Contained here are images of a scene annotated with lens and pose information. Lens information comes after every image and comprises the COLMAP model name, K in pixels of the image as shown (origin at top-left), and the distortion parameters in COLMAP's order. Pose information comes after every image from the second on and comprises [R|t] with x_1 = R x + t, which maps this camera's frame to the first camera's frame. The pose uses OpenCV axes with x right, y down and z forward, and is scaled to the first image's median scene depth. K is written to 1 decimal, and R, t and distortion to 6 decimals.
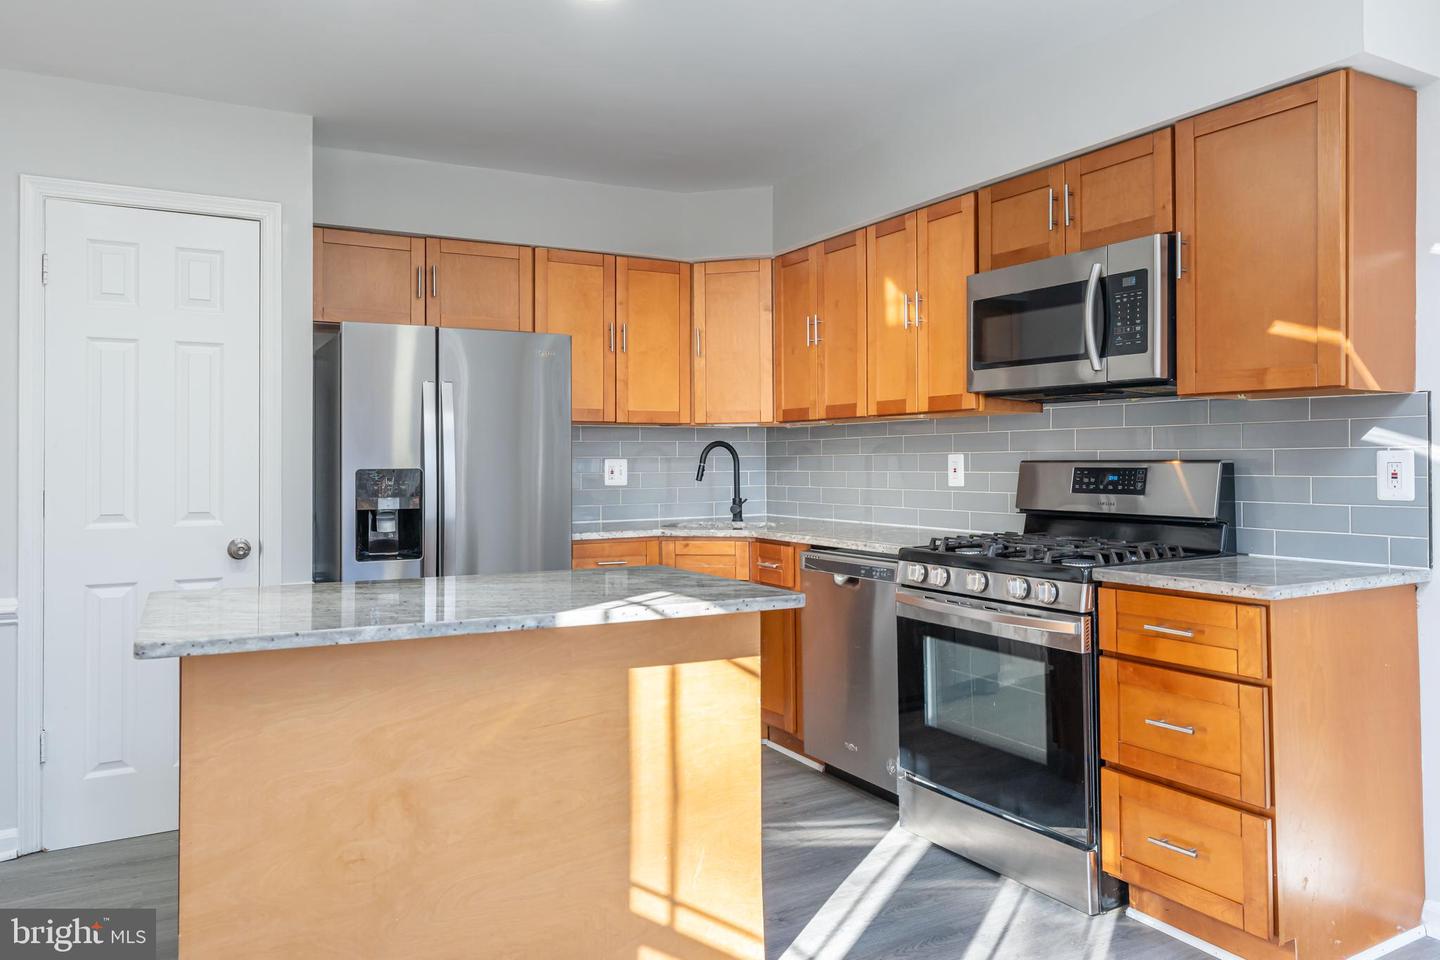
lens RADIAL K [[1016.9, 0, 720.0], [0, 1016.9, 474.7], [0, 0, 1]] dist [0.002546, -0.010332]
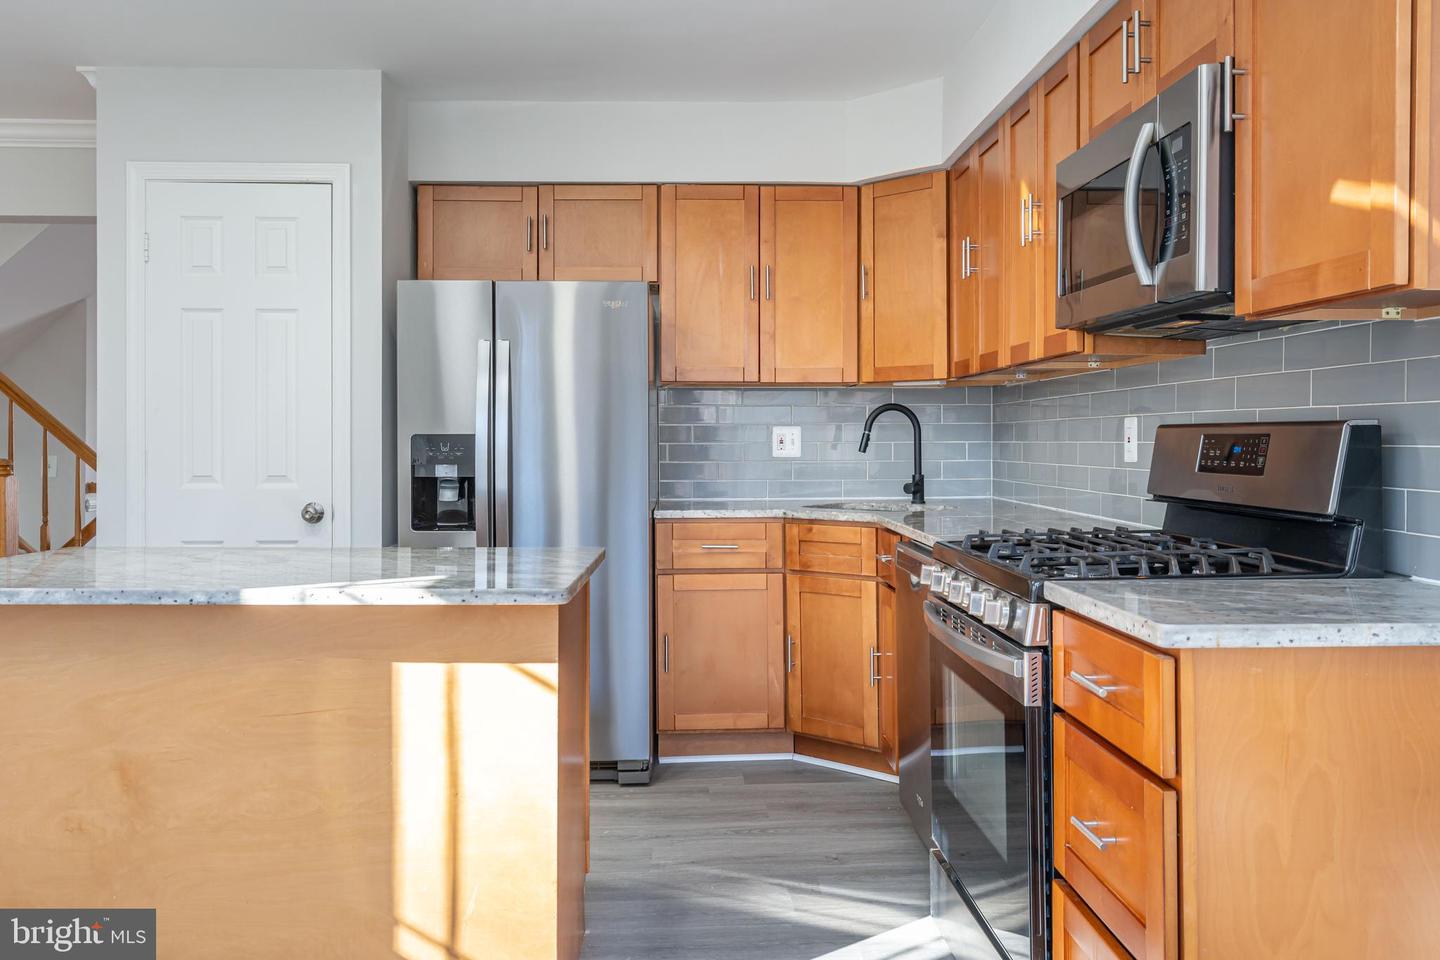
lens RADIAL K [[1133.7, 0, 721.3], [0, 1133.7, 466.1], [0, 0, 1]] dist [-0.017089, 0.021325]
pose [[0.890790, 0.015606, -0.454147, 0.396579], [-0.009863, 0.999839, 0.015013, 0.005869], [0.454308, -0.008894, 0.890800, 0.188196]]
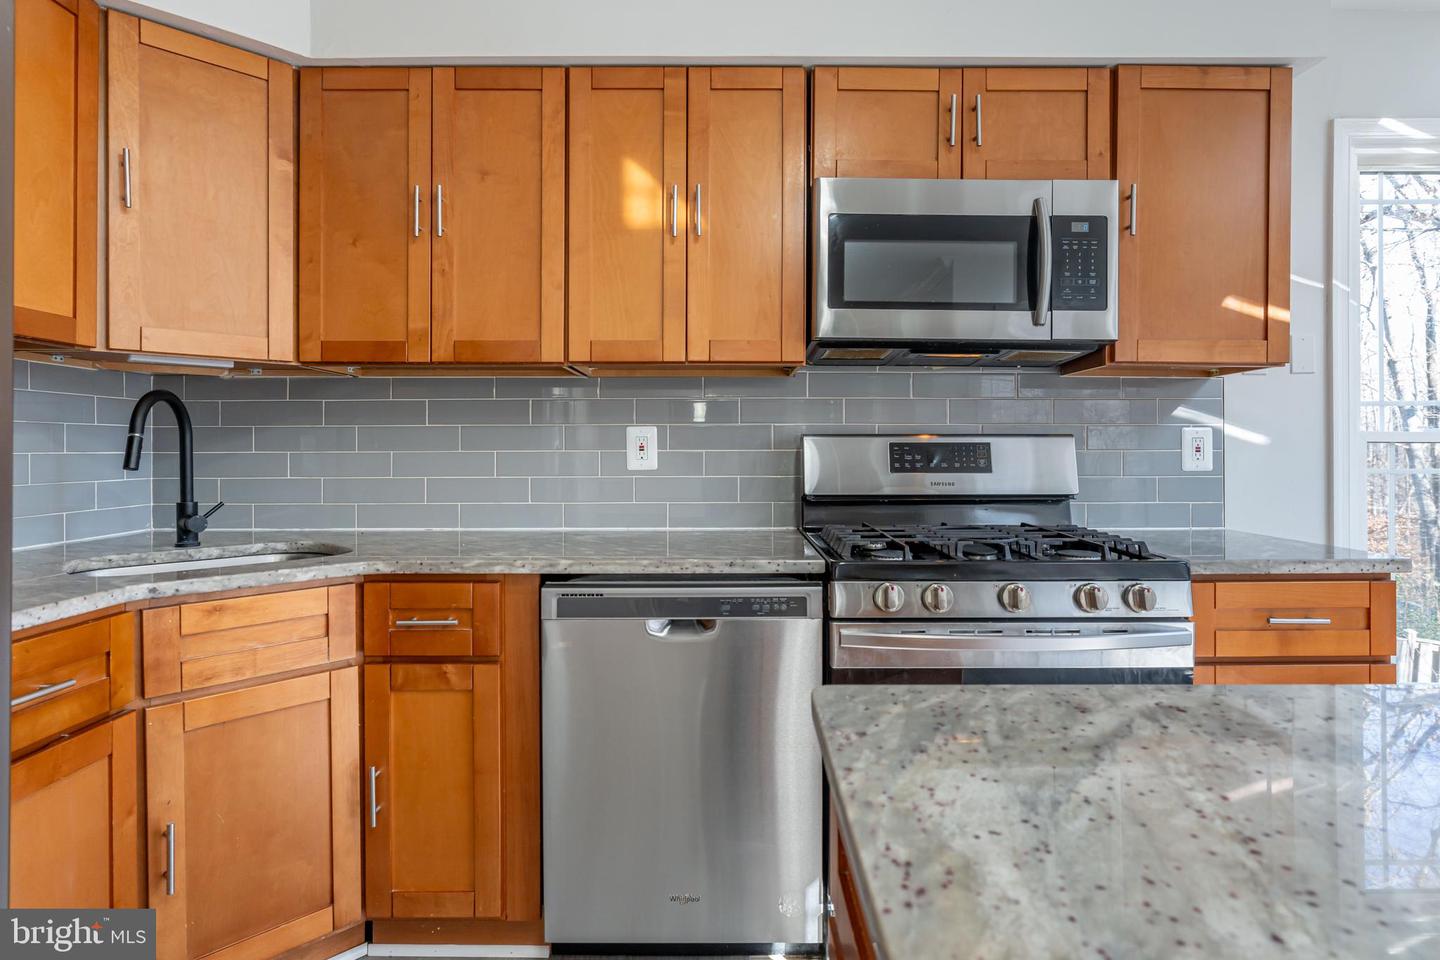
lens RADIAL K [[816.5, 0, 735.0], [0, 816.5, 457.0], [0, 0, 1]] dist [0.002645, 0.001117]
pose [[0.483481, -0.002457, 0.875351, -0.297586], [0.010912, 0.999935, -0.003220, 0.005480], [-0.875287, 0.011108, 0.483477, 0.770985]]
